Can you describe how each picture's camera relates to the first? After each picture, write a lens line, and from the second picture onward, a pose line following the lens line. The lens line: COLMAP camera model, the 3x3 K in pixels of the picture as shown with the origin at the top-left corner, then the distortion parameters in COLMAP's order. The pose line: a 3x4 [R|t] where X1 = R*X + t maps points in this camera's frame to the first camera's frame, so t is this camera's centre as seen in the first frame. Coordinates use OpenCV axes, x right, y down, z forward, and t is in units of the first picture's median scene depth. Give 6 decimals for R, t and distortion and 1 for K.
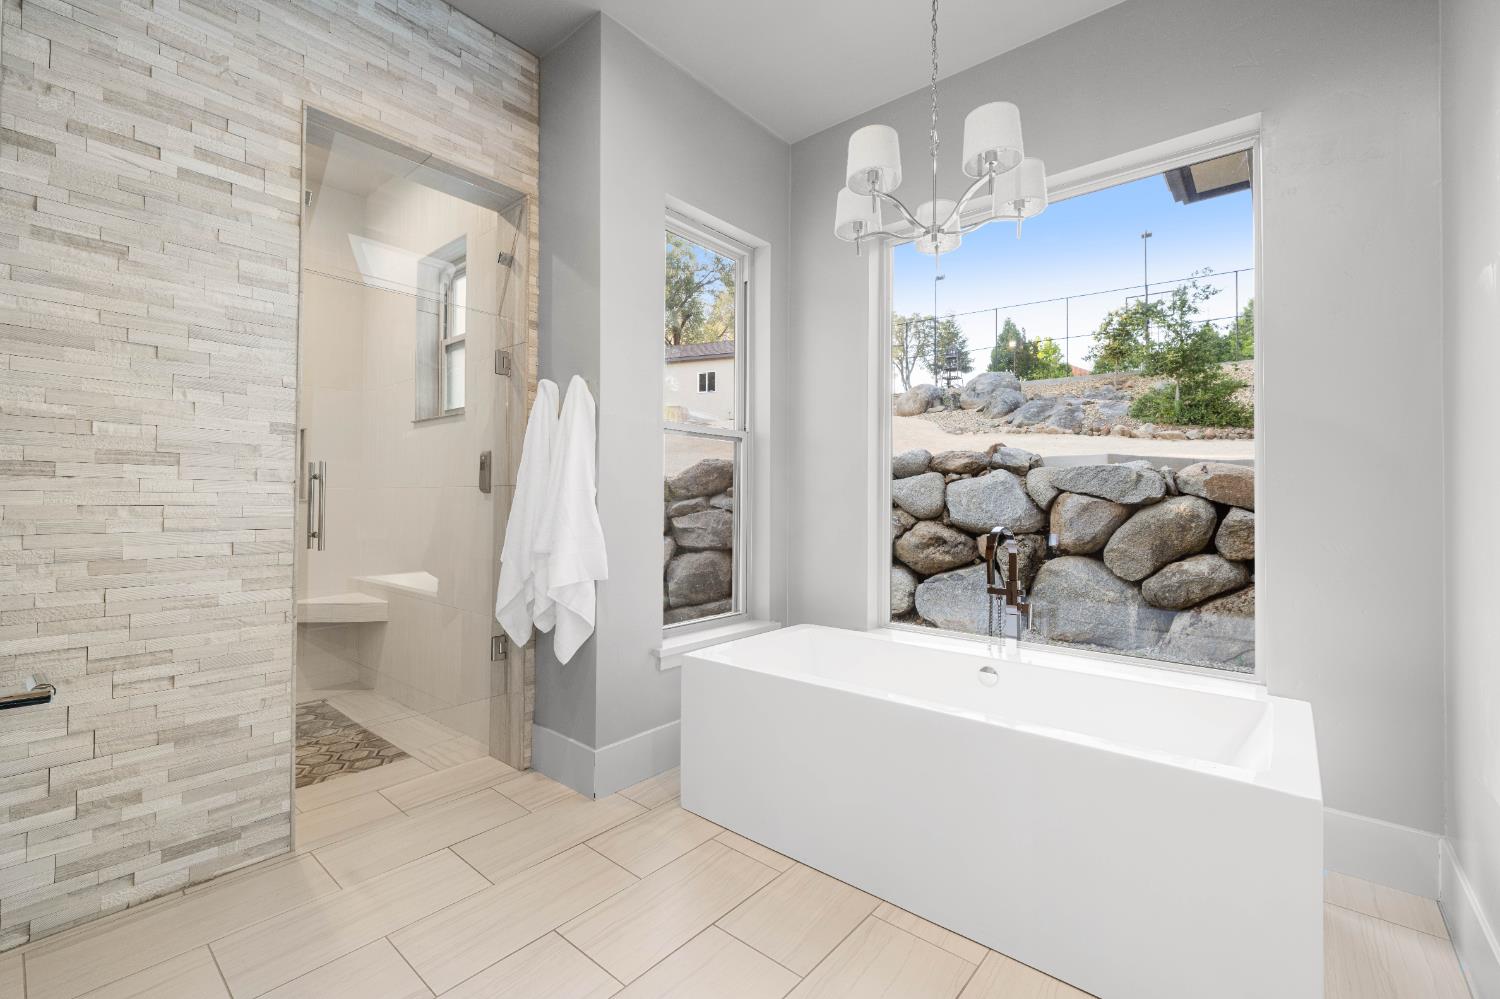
lens RADIAL K [[630.5, 0, 739.4], [0, 630.5, 491.0], [0, 0, 1]] dist [0.010024, -0.000632]
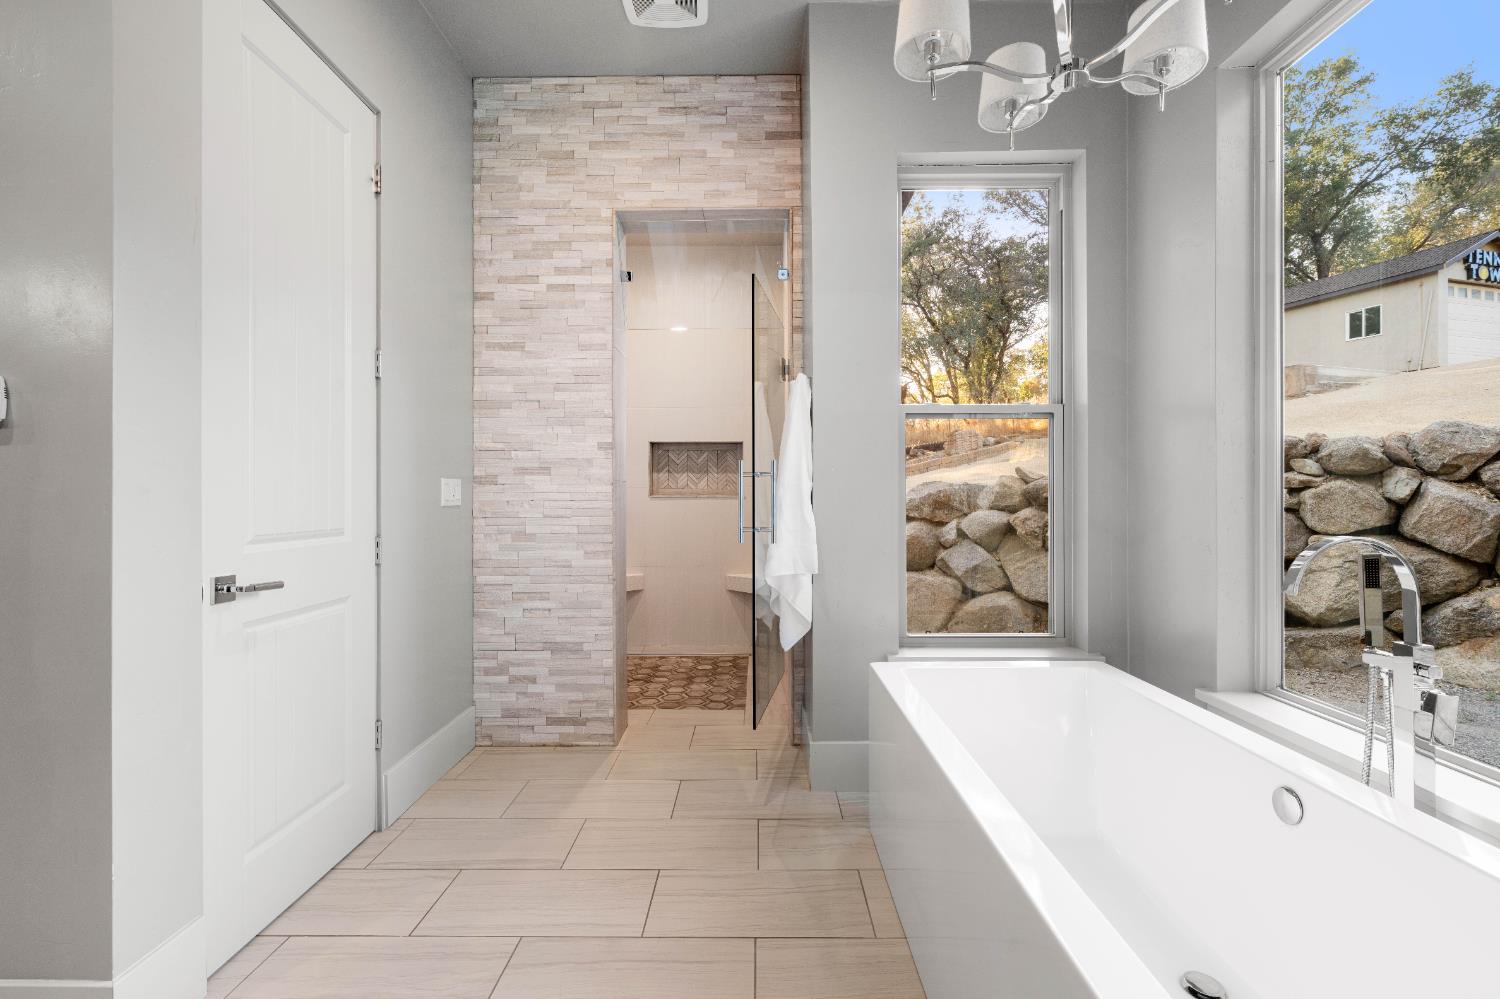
lens RADIAL K [[630.5, 0, 735.3], [0, 630.5, 494.9], [0, 0, 1]] dist [0.010024, -0.000632]
pose [[0.656526, -0.010980, -0.754224, 0.164186], [0.020383, 0.999787, 0.003188, 0.003548], [0.754028, -0.017466, 0.656610, 0.090005]]
